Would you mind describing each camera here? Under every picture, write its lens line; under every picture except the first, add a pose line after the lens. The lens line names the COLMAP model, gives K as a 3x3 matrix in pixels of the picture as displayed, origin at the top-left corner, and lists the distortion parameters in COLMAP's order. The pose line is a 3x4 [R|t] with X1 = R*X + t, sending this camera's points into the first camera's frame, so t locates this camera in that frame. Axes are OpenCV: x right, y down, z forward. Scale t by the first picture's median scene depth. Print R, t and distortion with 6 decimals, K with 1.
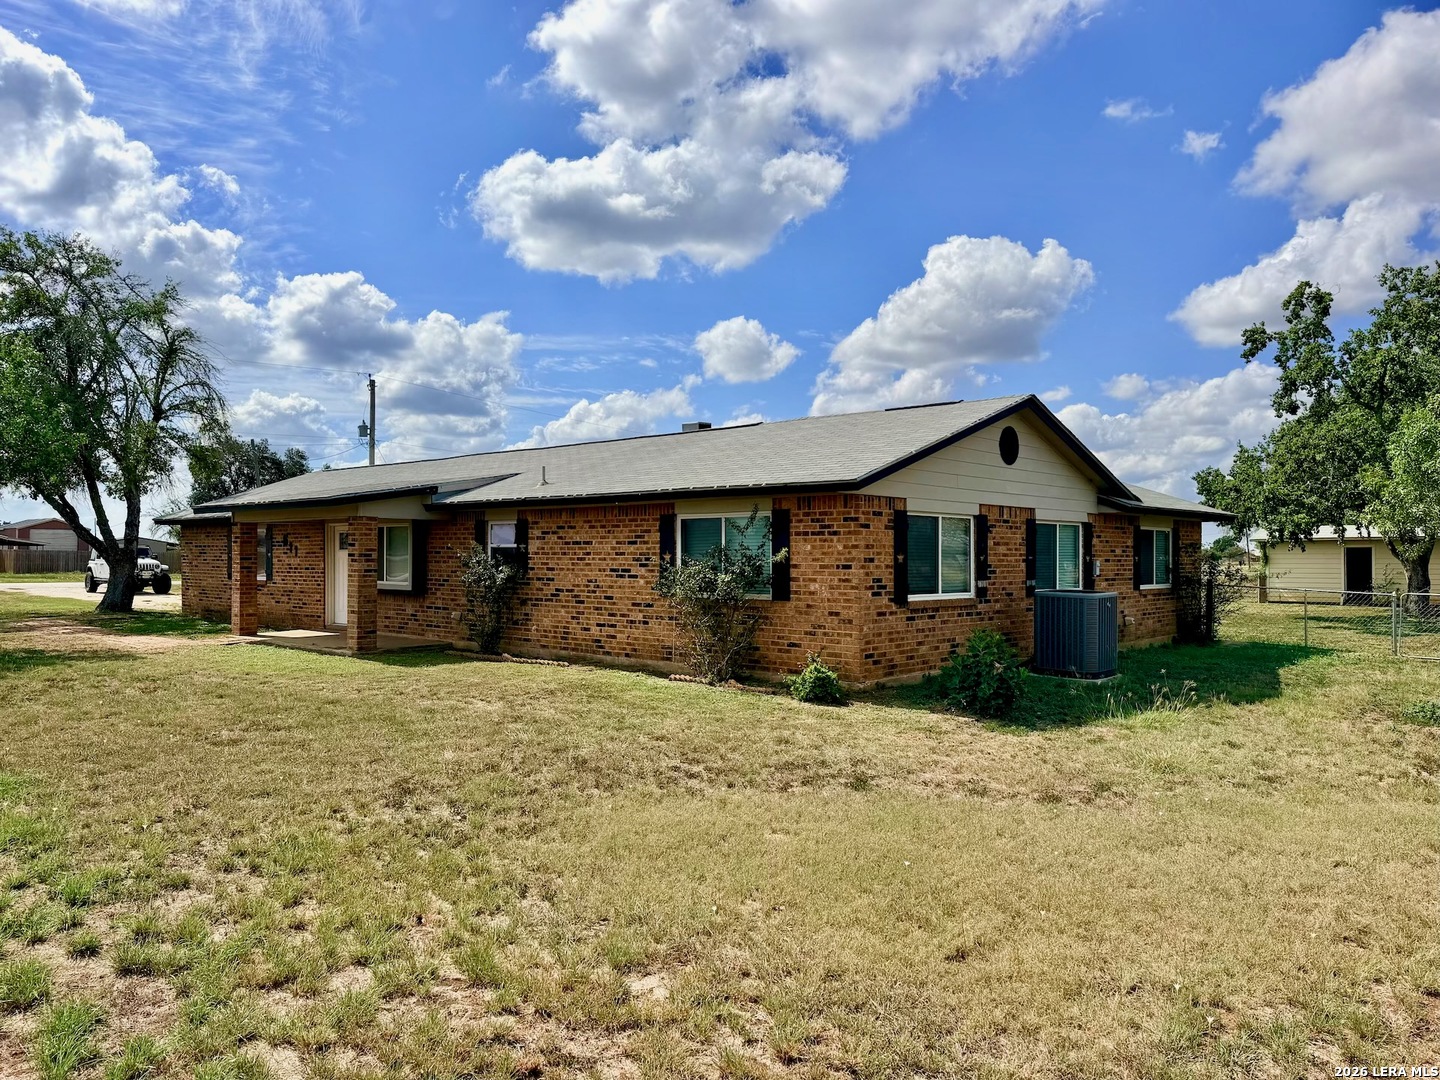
lens RADIAL K [[1004.5, 0, 716.5], [0, 1004.5, 545.8], [0, 0, 1]] dist [0.053750, -0.051105]
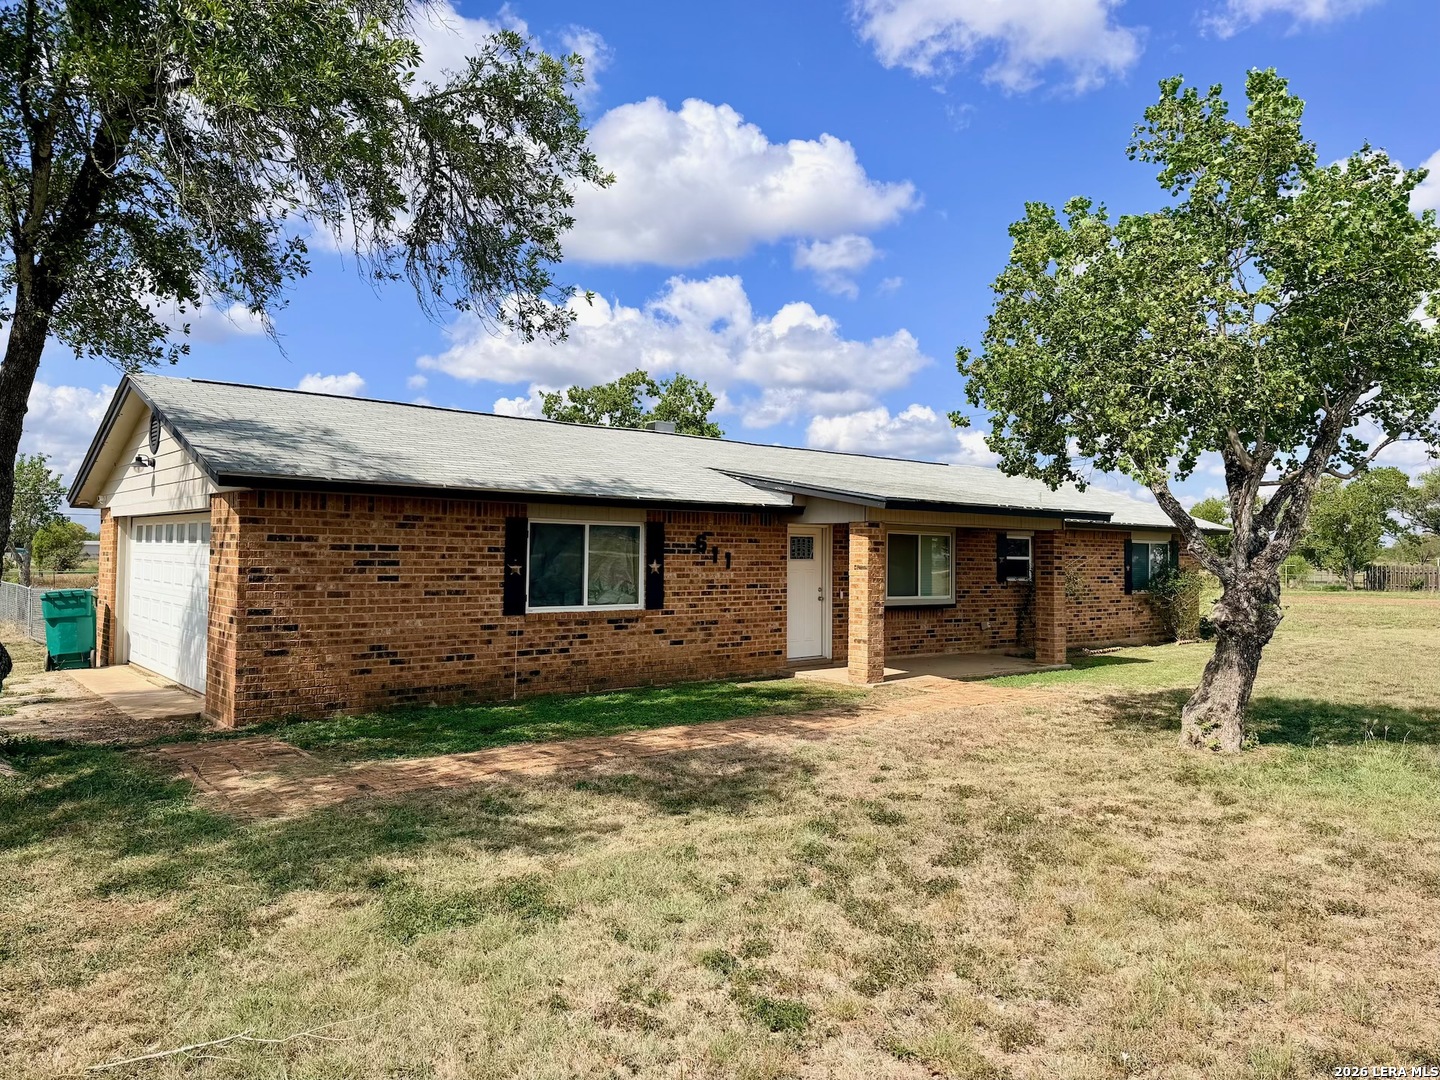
lens RADIAL K [[1004.5, 0, 718.1], [0, 1004.5, 530.3], [0, 0, 1]] dist [0.053750, -0.051105]
pose [[0.133299, 0.032357, 0.990548, -1.555516], [-0.011654, 0.999449, -0.031080, 0.008527], [-0.991007, -0.007401, 0.133603, 1.341037]]
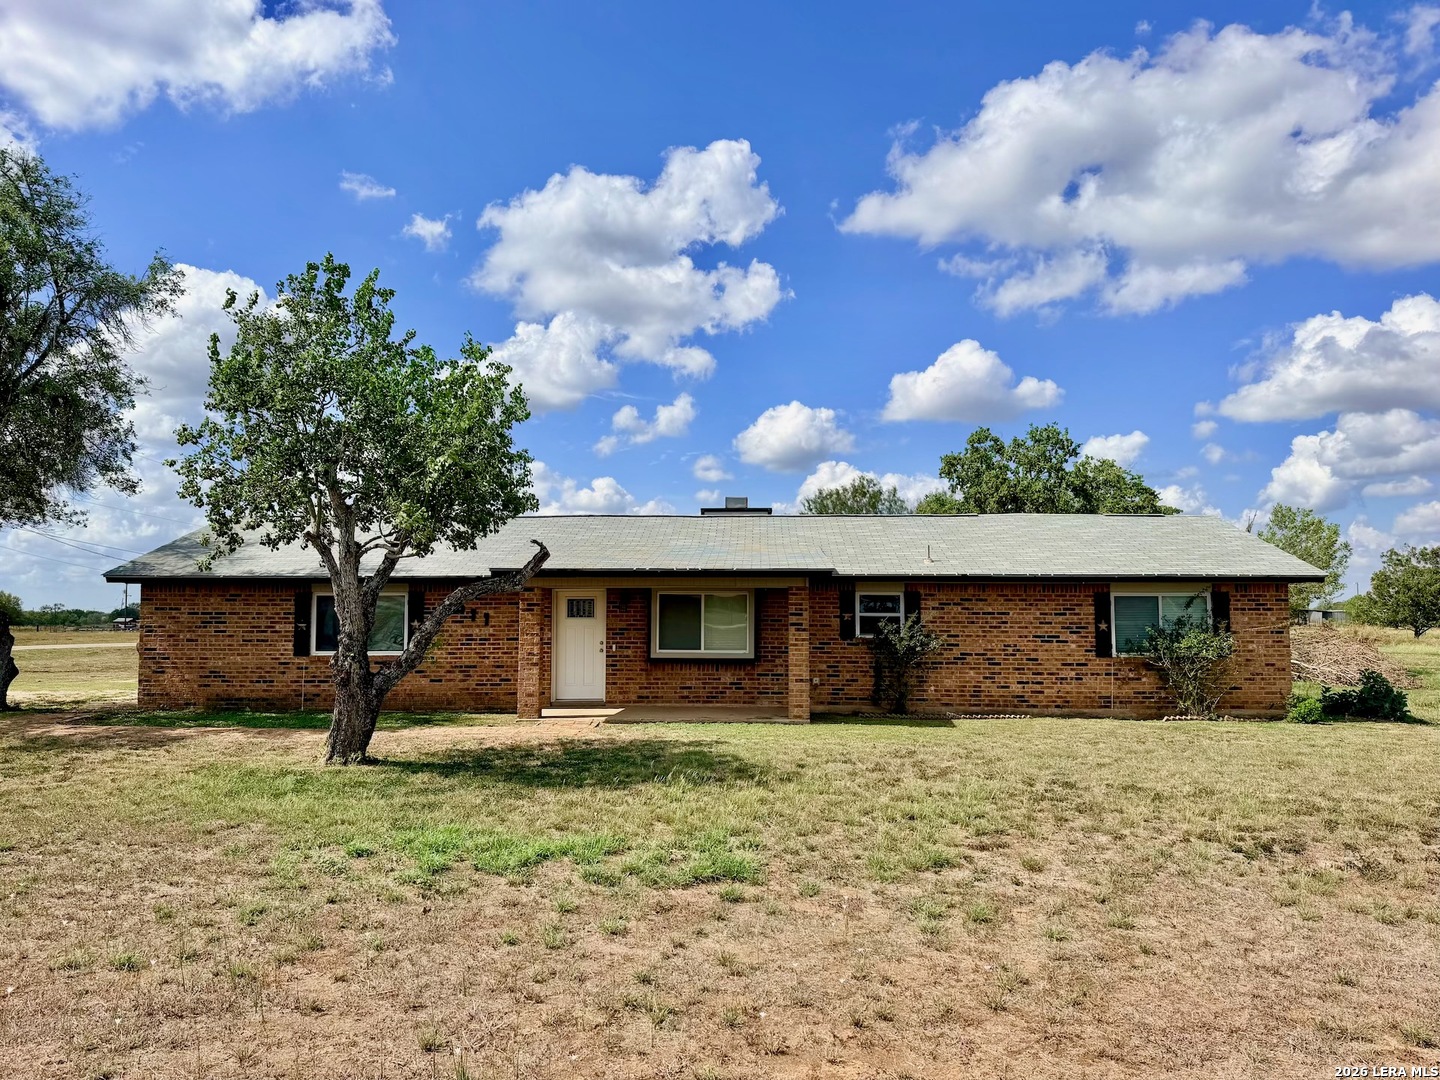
lens RADIAL K [[1004.5, 0, 714.2], [0, 1004.5, 539.9], [0, 0, 1]] dist [0.053750, -0.051105]
pose [[0.764580, 0.044508, 0.642990, -1.198481], [-0.004920, 0.997987, -0.063231, -0.013224], [-0.644510, 0.045182, 0.763260, 0.317442]]
